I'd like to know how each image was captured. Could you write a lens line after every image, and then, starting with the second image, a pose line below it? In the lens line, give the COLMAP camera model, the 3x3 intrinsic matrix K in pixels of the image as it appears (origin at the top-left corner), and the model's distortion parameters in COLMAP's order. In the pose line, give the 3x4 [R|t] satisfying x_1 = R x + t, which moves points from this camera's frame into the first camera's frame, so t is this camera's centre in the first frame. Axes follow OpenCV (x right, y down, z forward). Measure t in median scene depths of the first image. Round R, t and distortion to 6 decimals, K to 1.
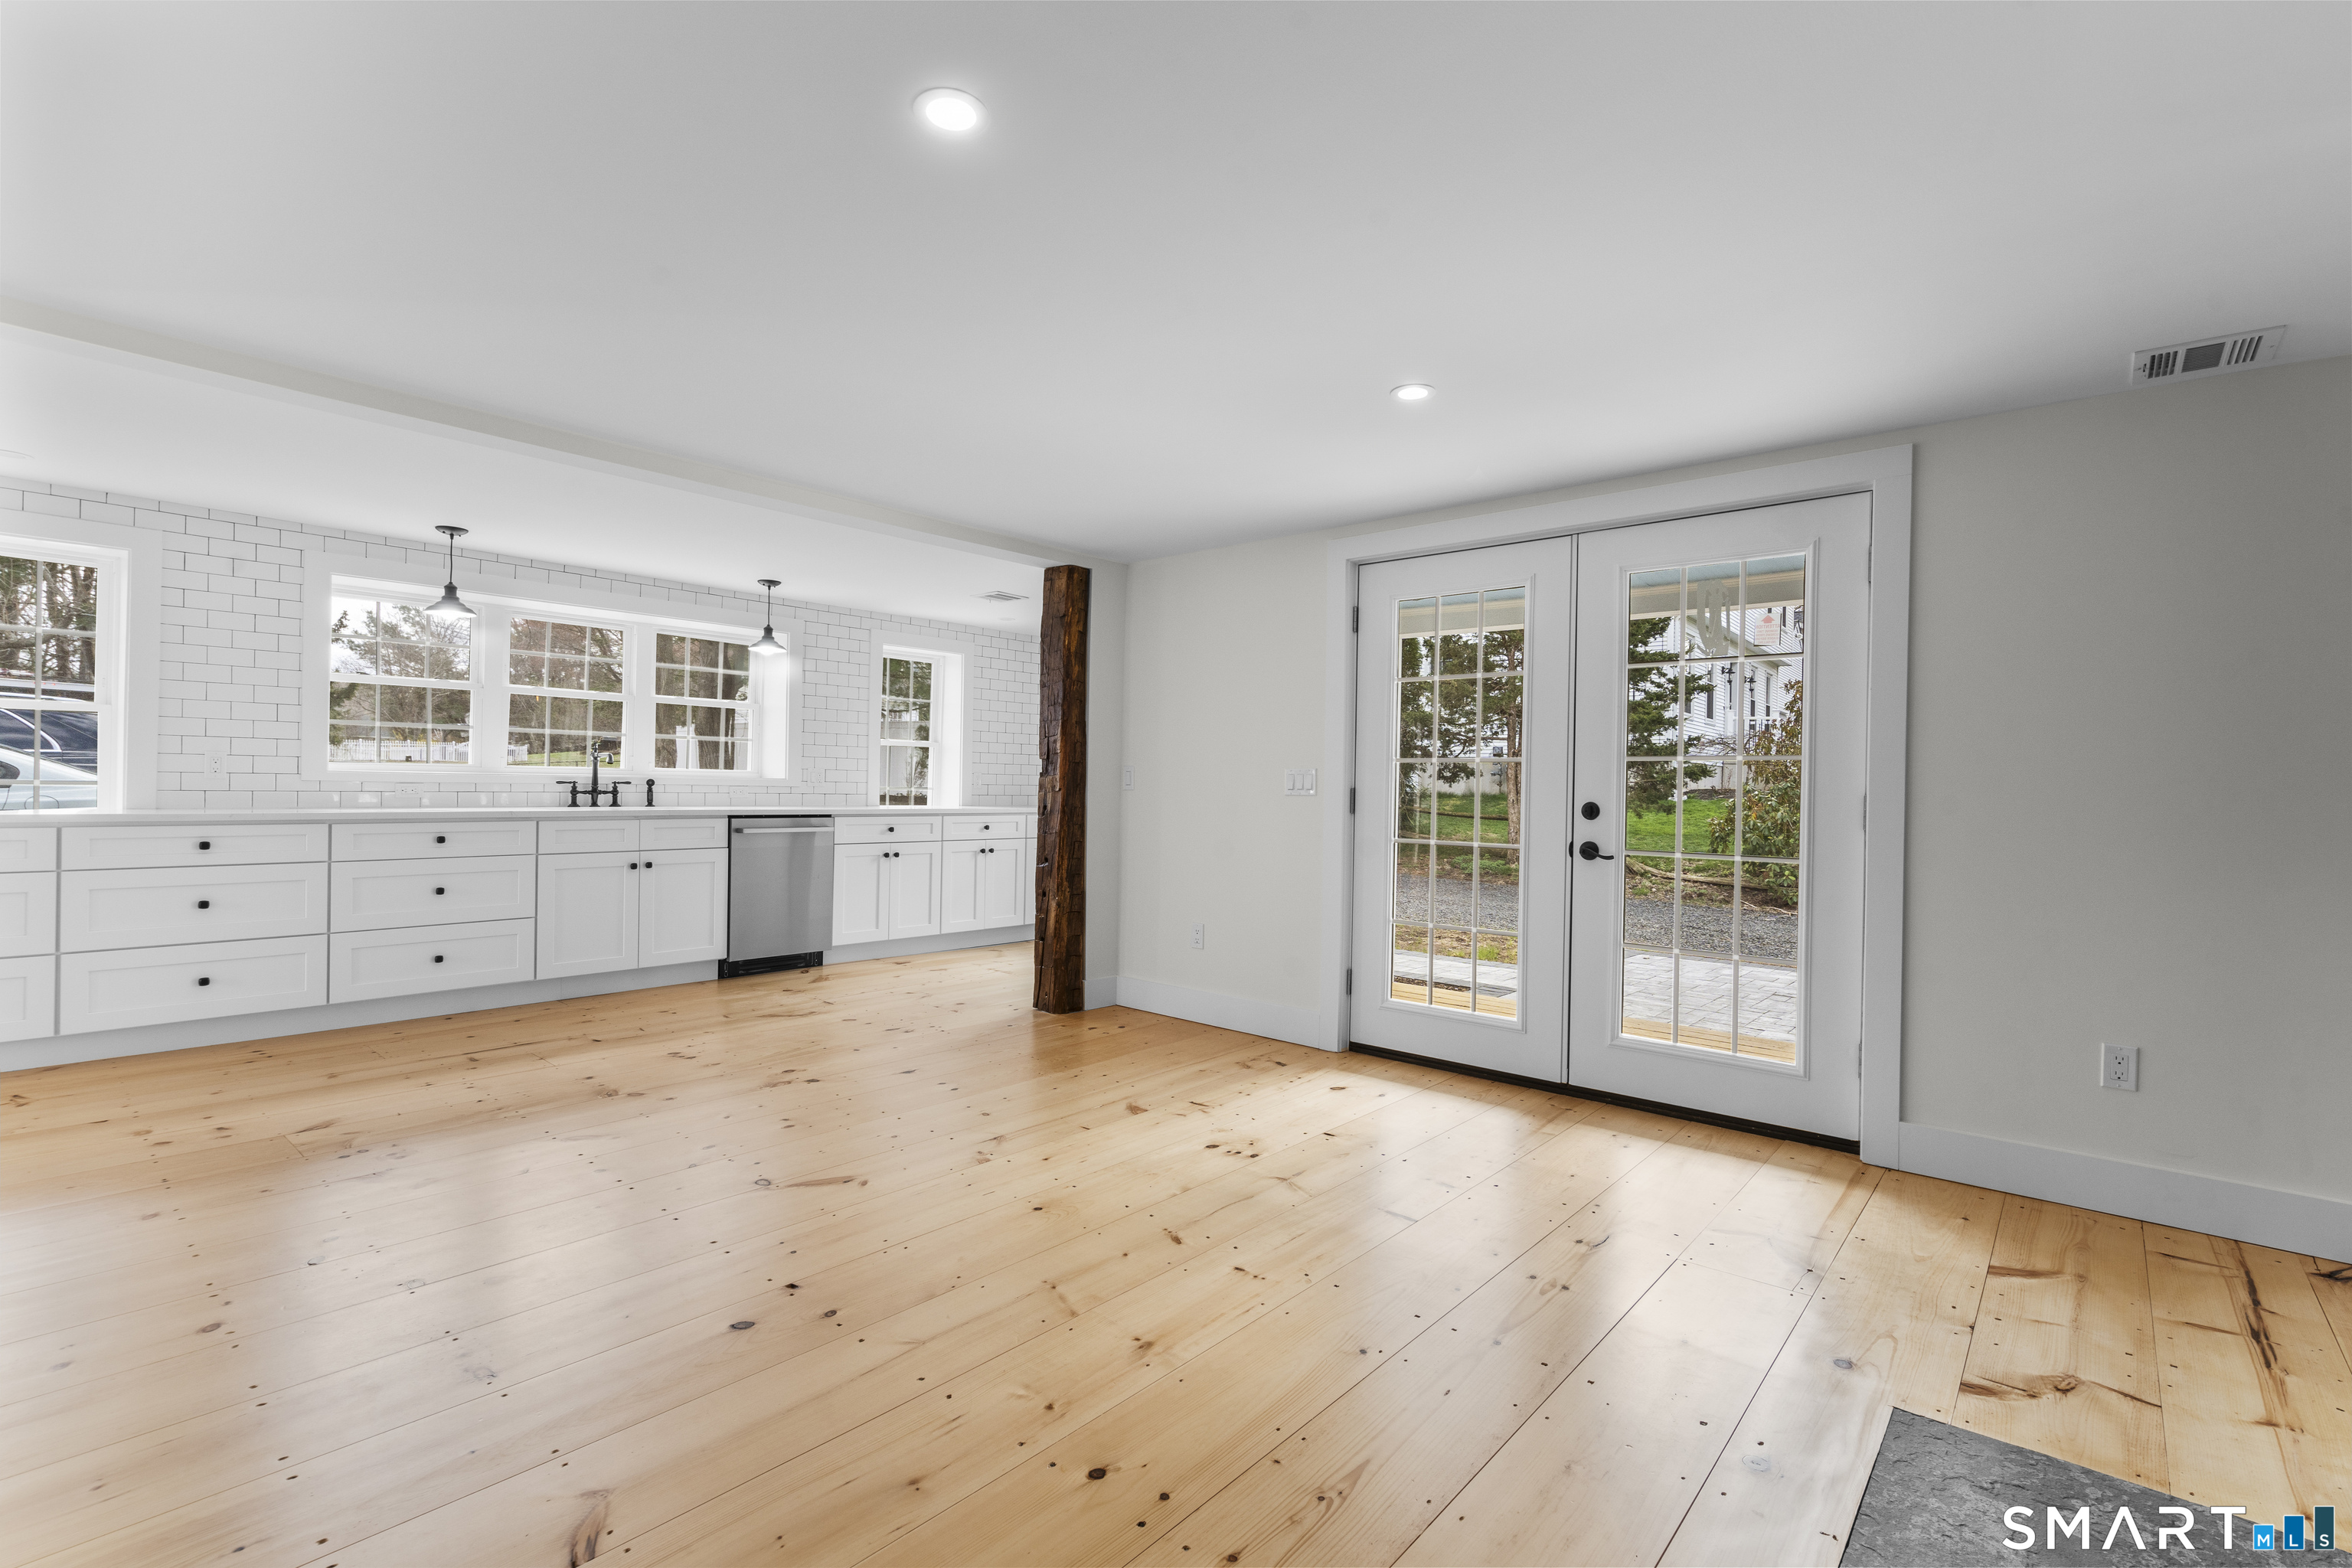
lens RADIAL K [[1053.8, 0, 1173.6], [0, 1053.8, 787.9], [0, 0, 1]] dist [-0.012376, 0.005607]
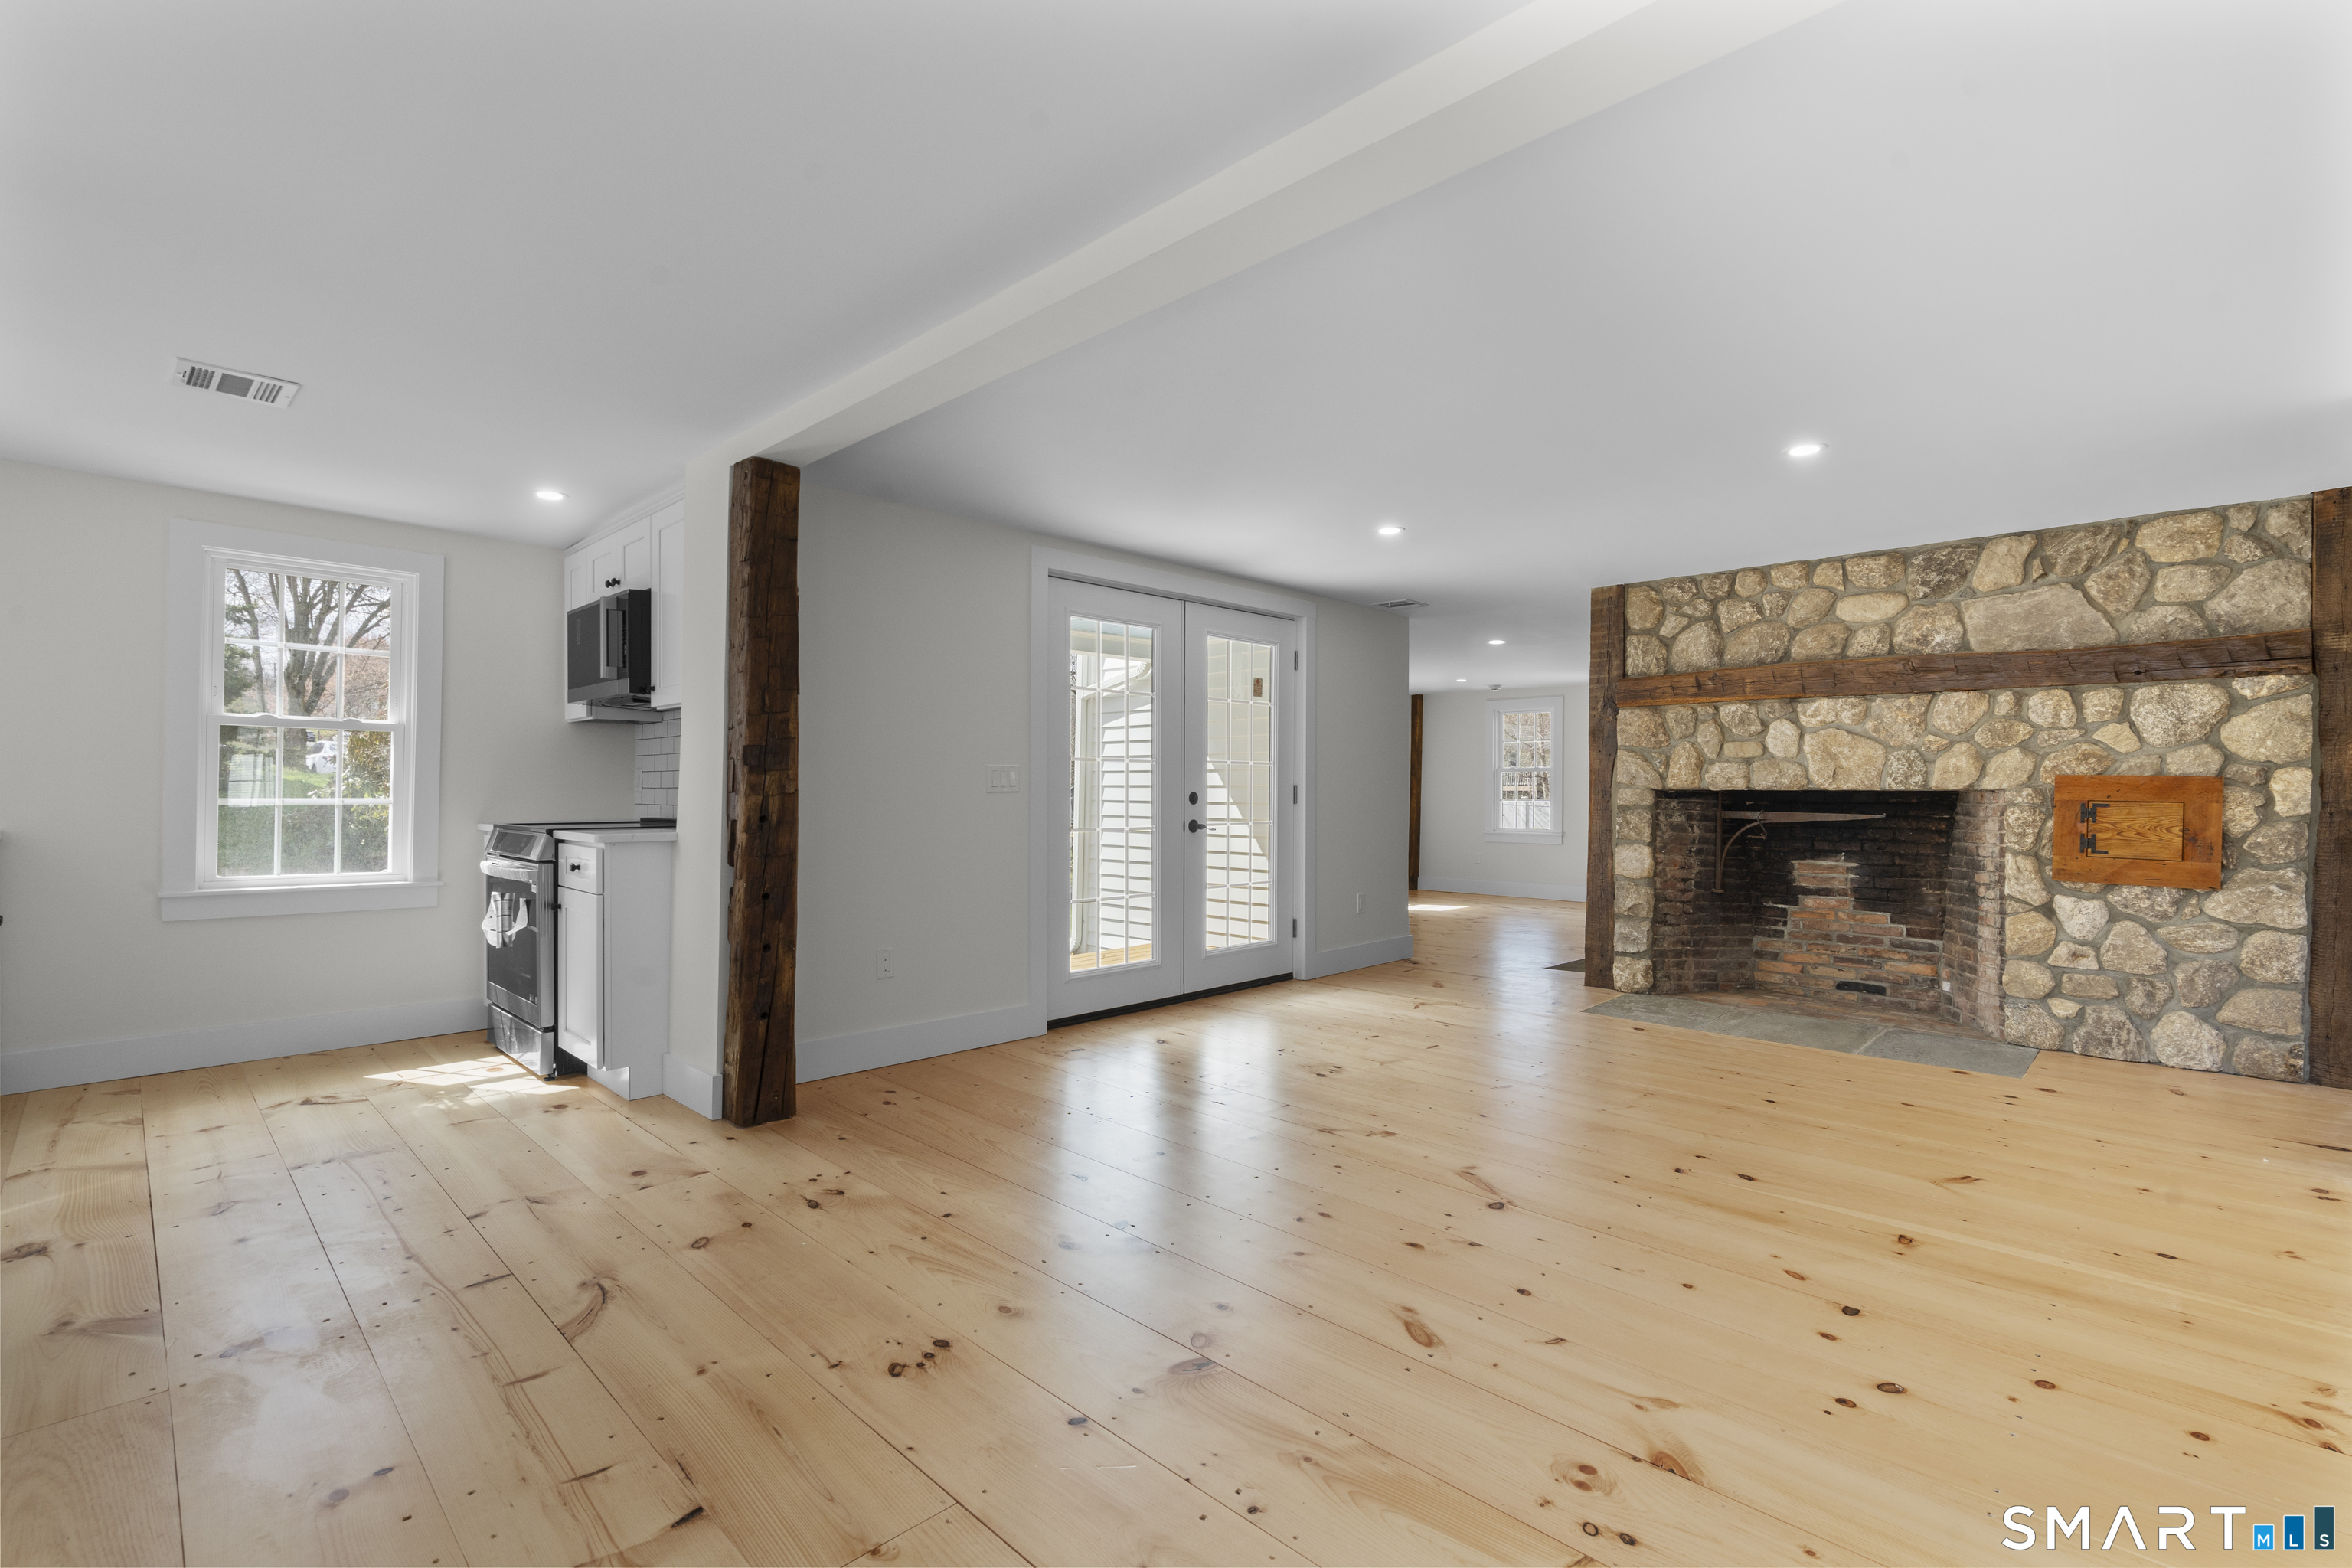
lens RADIAL K [[1053.8, 0, 1173.6], [0, 1053.8, 787.9], [0, 0, 1]] dist [-0.012376, 0.005607]
pose [[0.060488, -0.016876, 0.998026, -0.981906], [-0.001864, 0.999853, 0.017020, -0.015799], [-0.998167, -0.002890, 0.060448, 0.894427]]
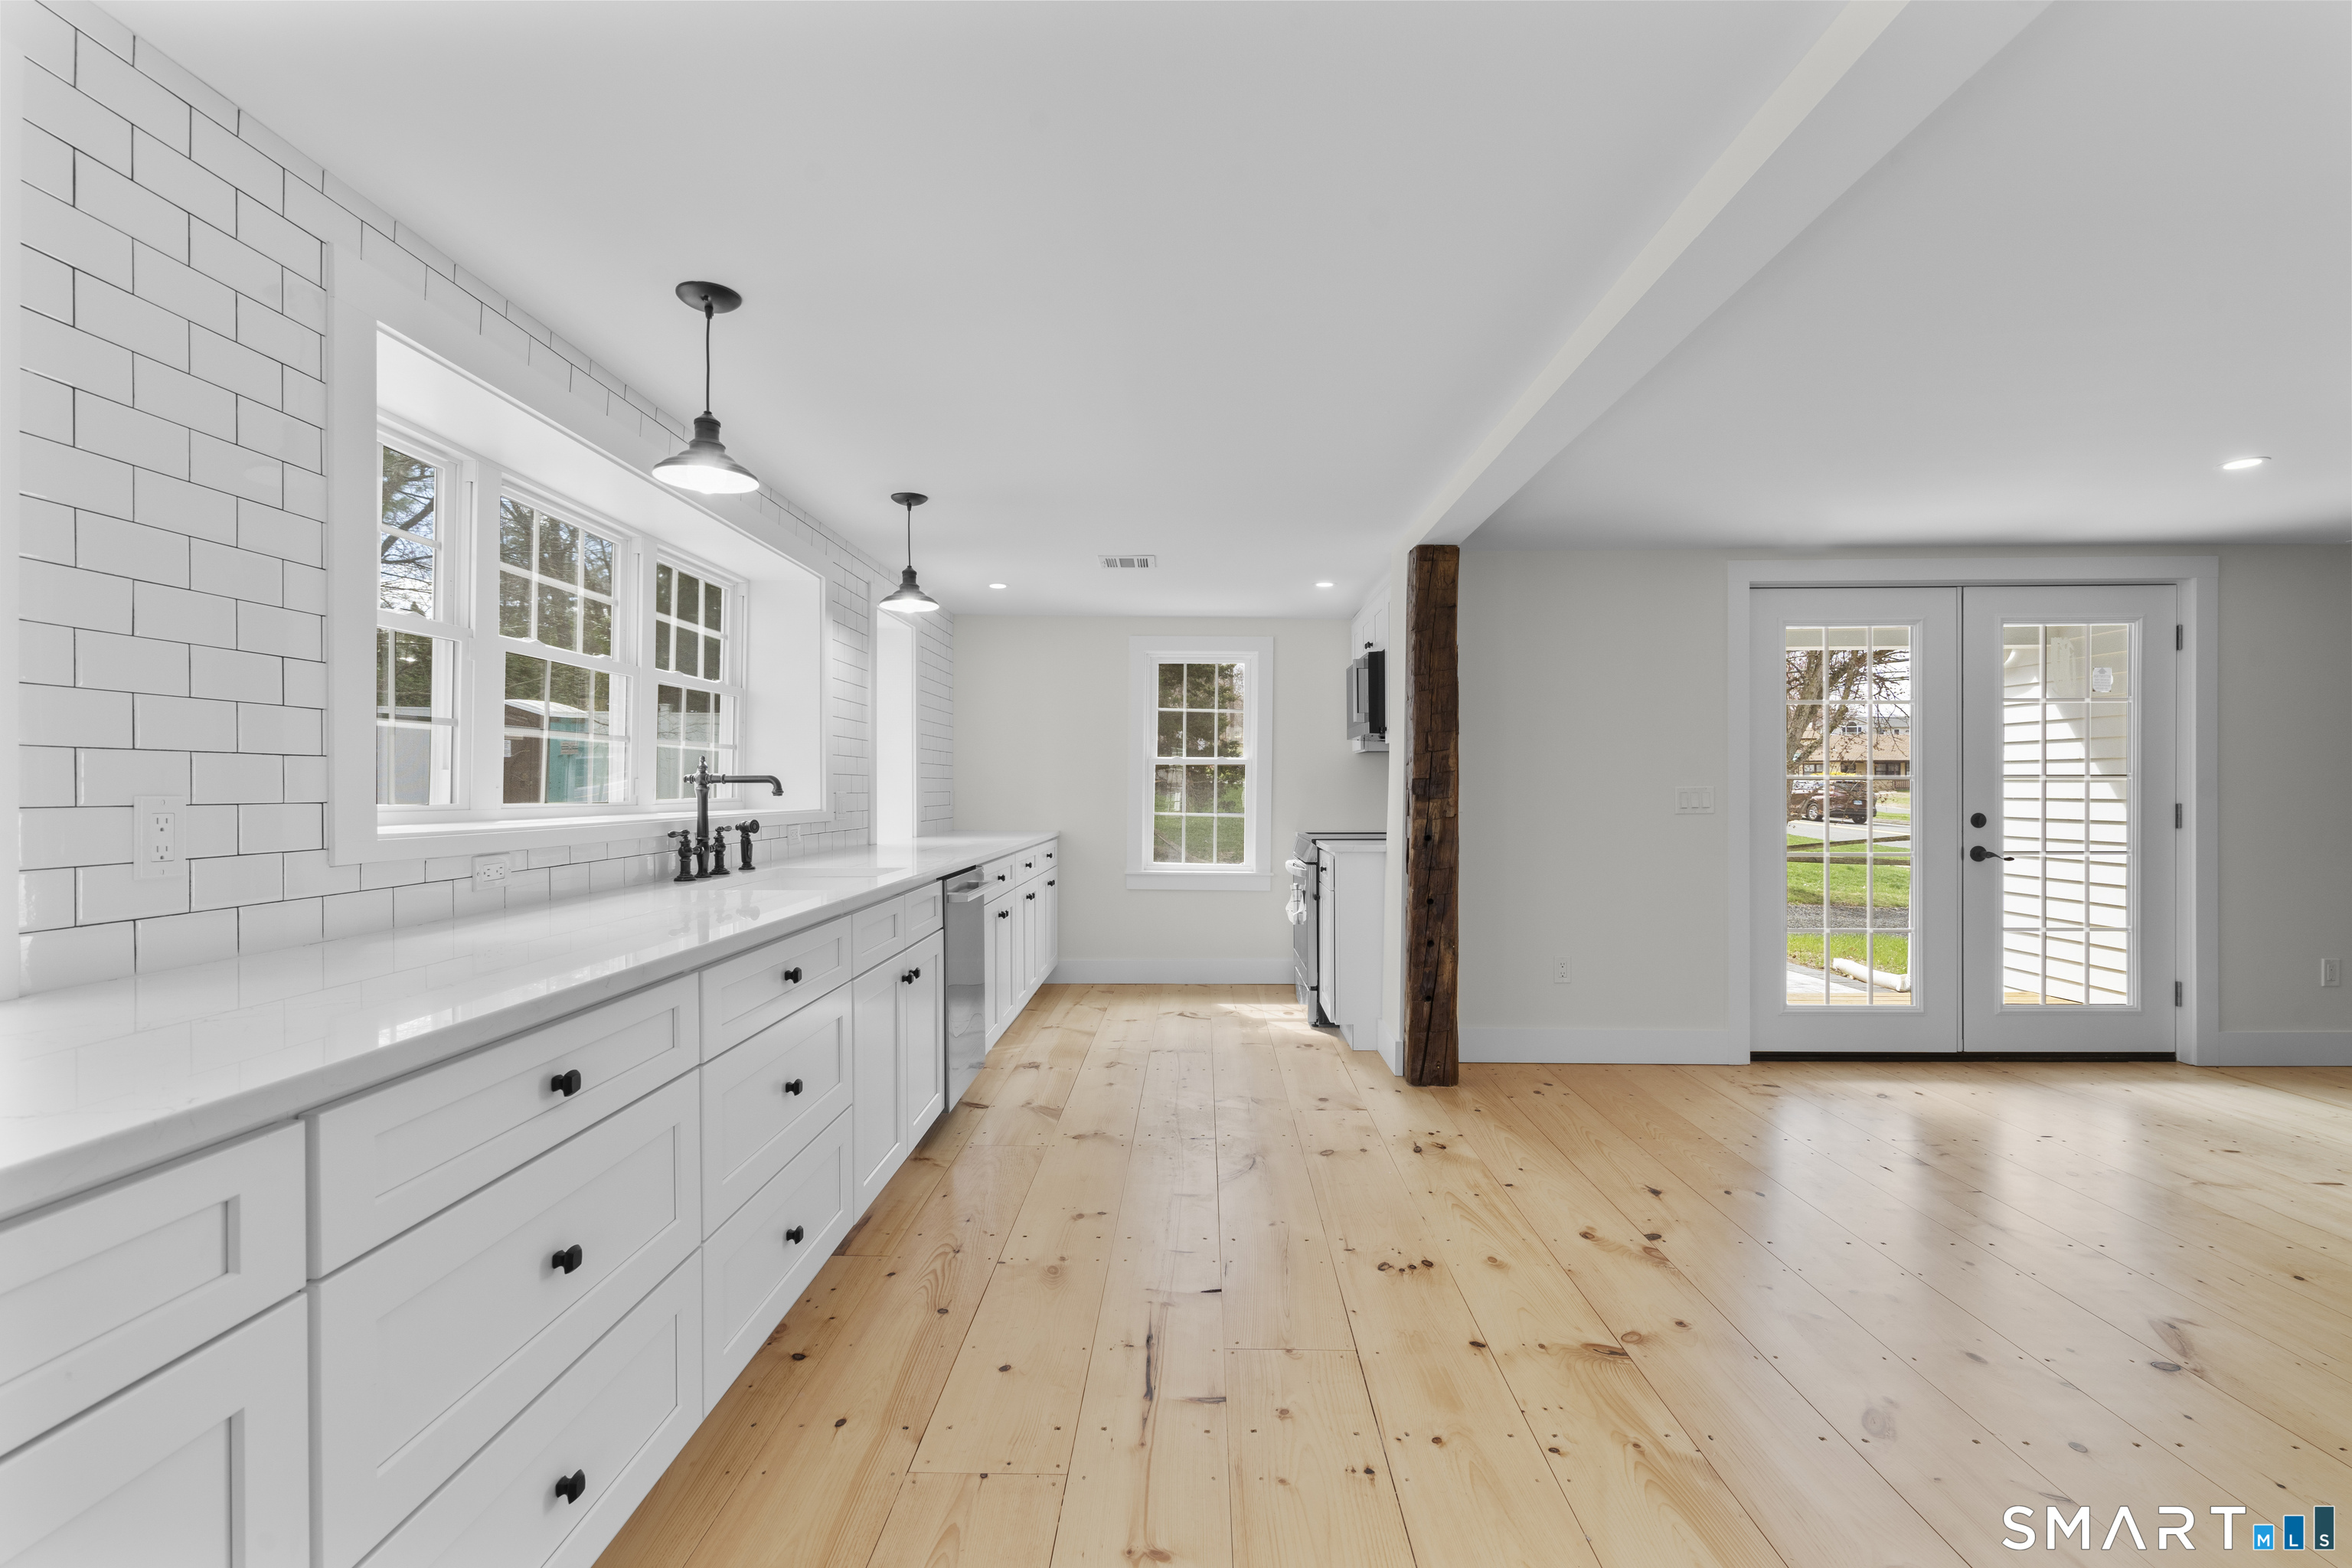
lens RADIAL K [[1053.8, 0, 1173.6], [0, 1053.8, 787.9], [0, 0, 1]] dist [-0.012376, 0.005607]
pose [[0.769835, -0.019613, 0.637942, -1.014288], [0.016225, 0.999806, 0.011158, -0.041161], [-0.638037, 0.001760, 0.770004, 0.634023]]
